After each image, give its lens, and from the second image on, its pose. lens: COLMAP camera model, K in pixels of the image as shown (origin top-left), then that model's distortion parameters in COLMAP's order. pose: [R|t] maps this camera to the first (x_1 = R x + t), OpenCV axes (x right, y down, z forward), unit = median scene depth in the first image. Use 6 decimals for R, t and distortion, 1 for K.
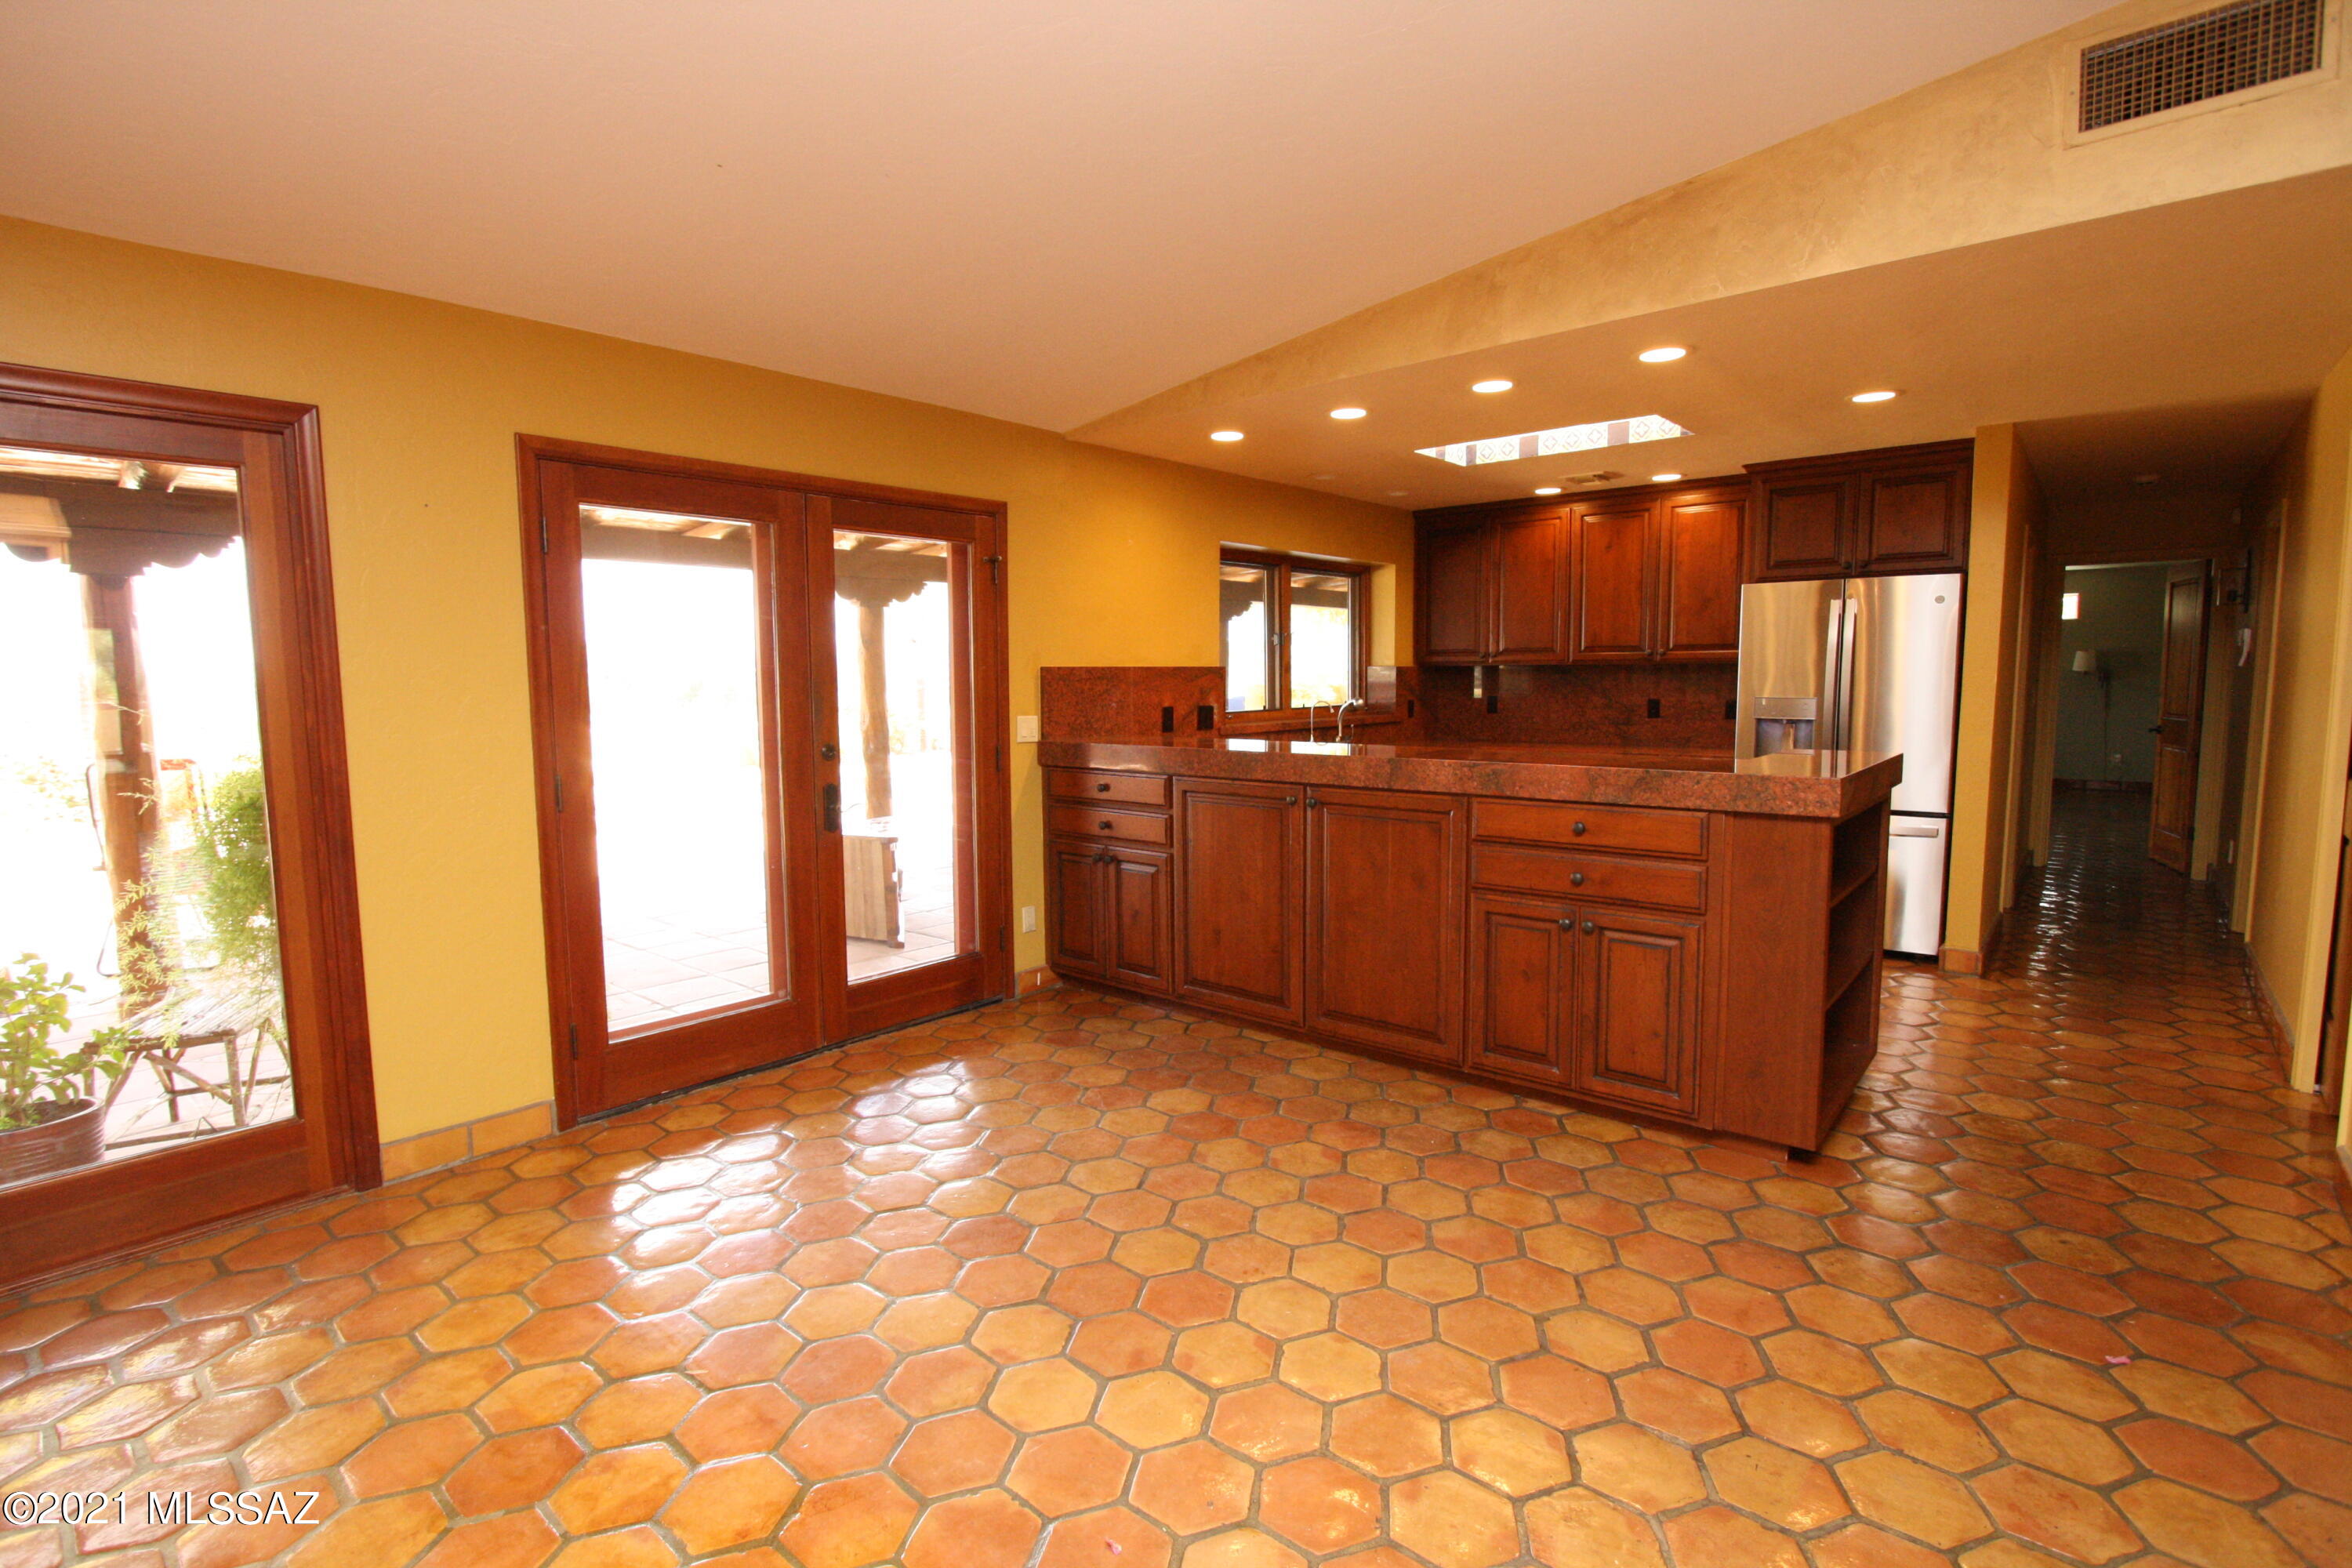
lens RADIAL K [[1100.2, 0, 1162.8], [0, 1100.2, 776.2], [0, 0, 1]] dist [-0.016898, 0.003043]
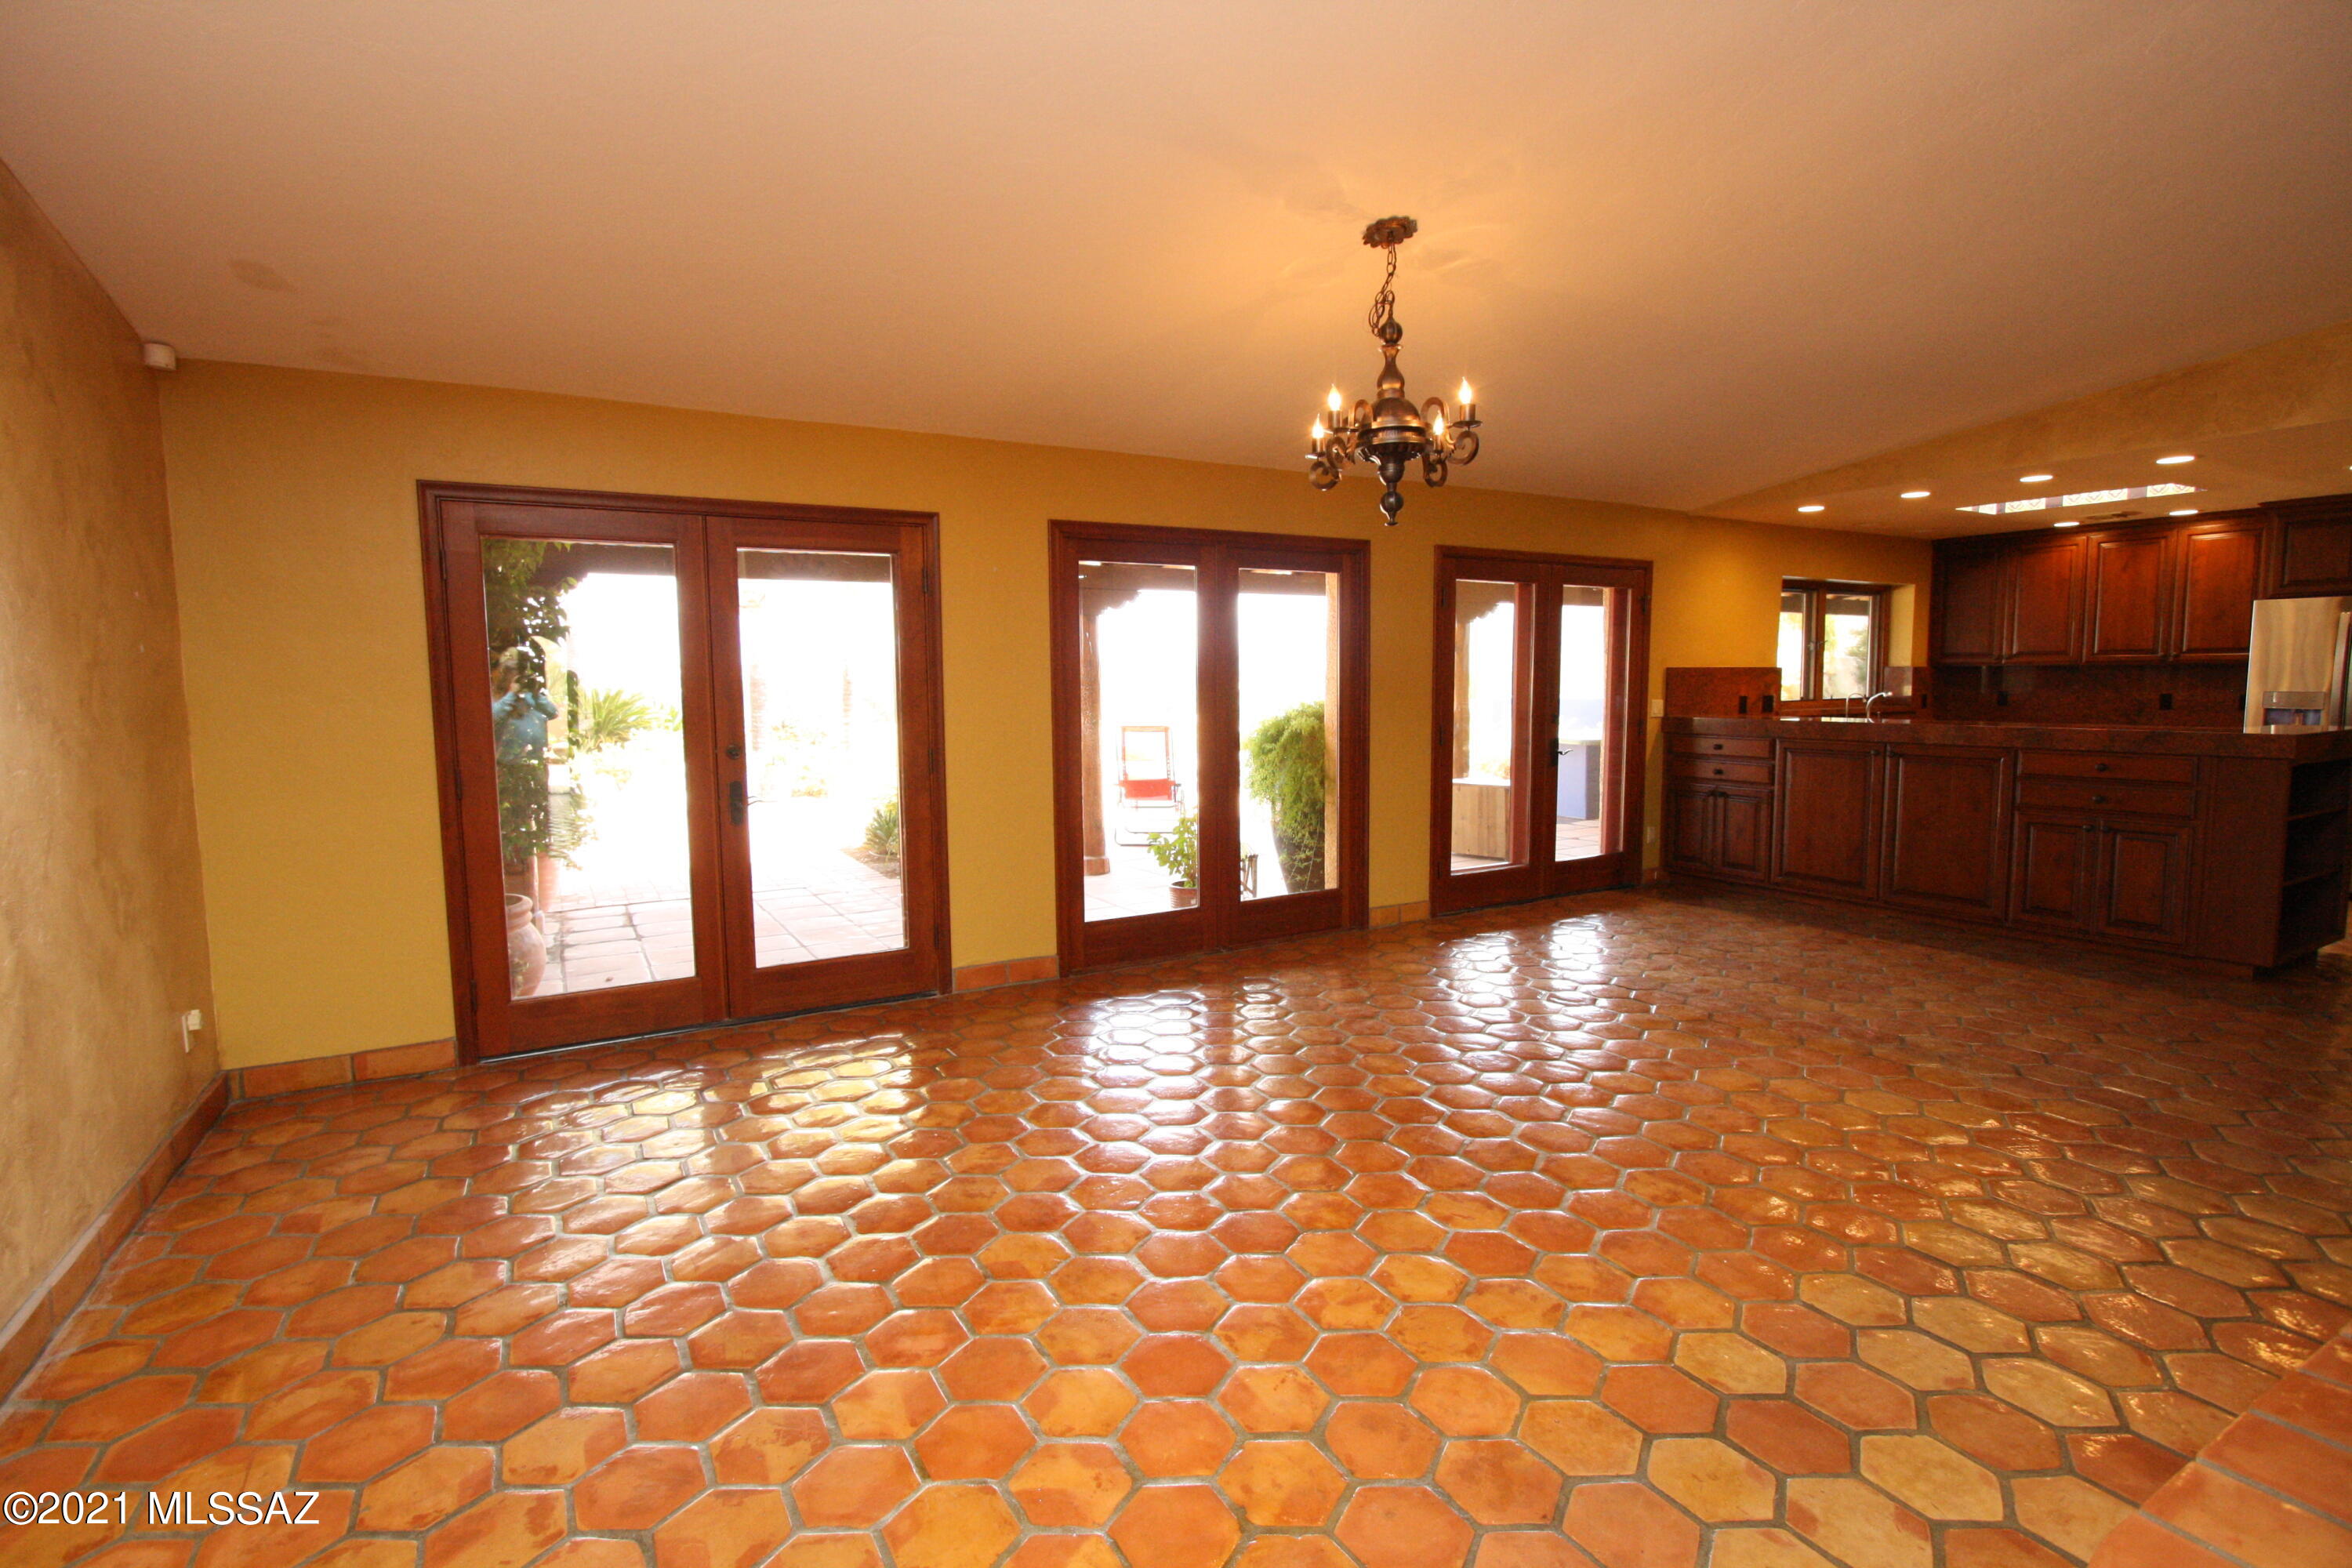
lens RADIAL K [[1100.2, 0, 1162.8], [0, 1100.2, 776.2], [0, 0, 1]] dist [-0.016898, 0.003043]
pose [[0.946082, 0.029226, -0.322606, -0.237159], [-0.029580, 0.999555, 0.003806, 0.055730], [0.322574, 0.005942, 0.946526, -0.555707]]
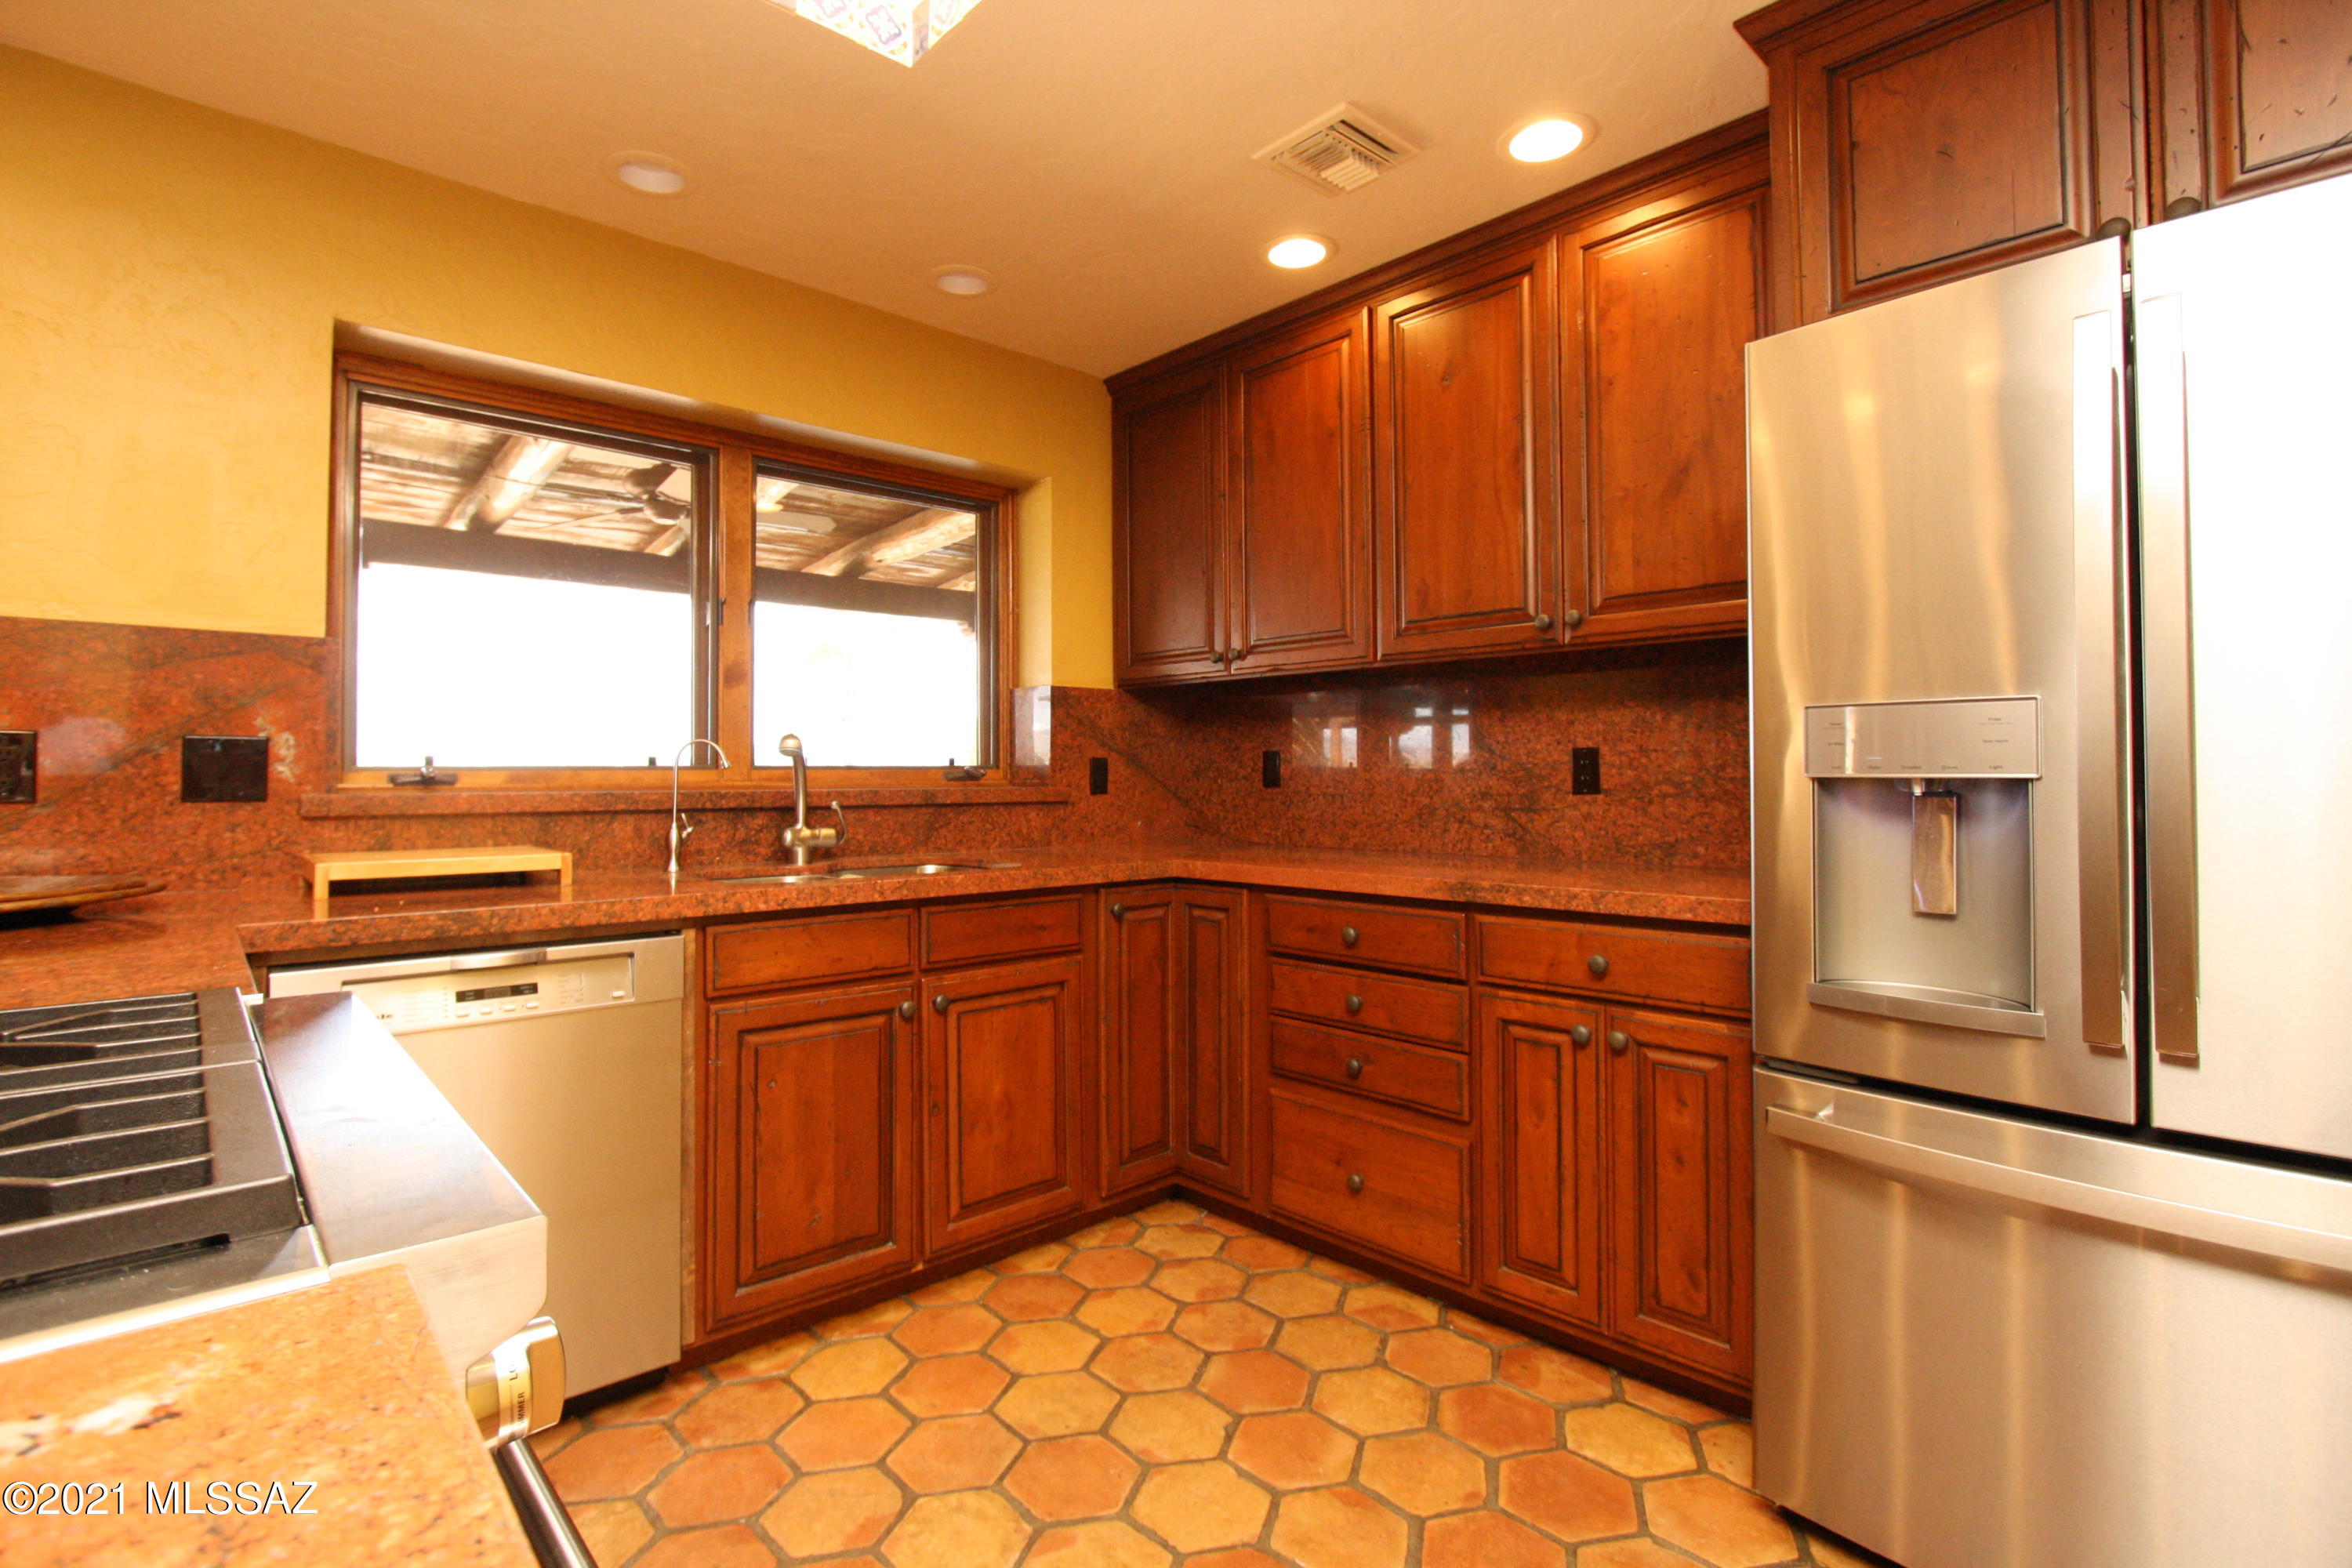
lens RADIAL K [[1070.8, 0, 1176.0], [0, 1070.8, 784.0], [0, 0, 1]] dist [-0.020673, 0.000151]
pose [[0.995907, 0.009202, -0.089915, 0.389310], [-0.016435, 0.996656, -0.080037, -0.026273], [0.088878, 0.081187, 0.992728, 0.689285]]
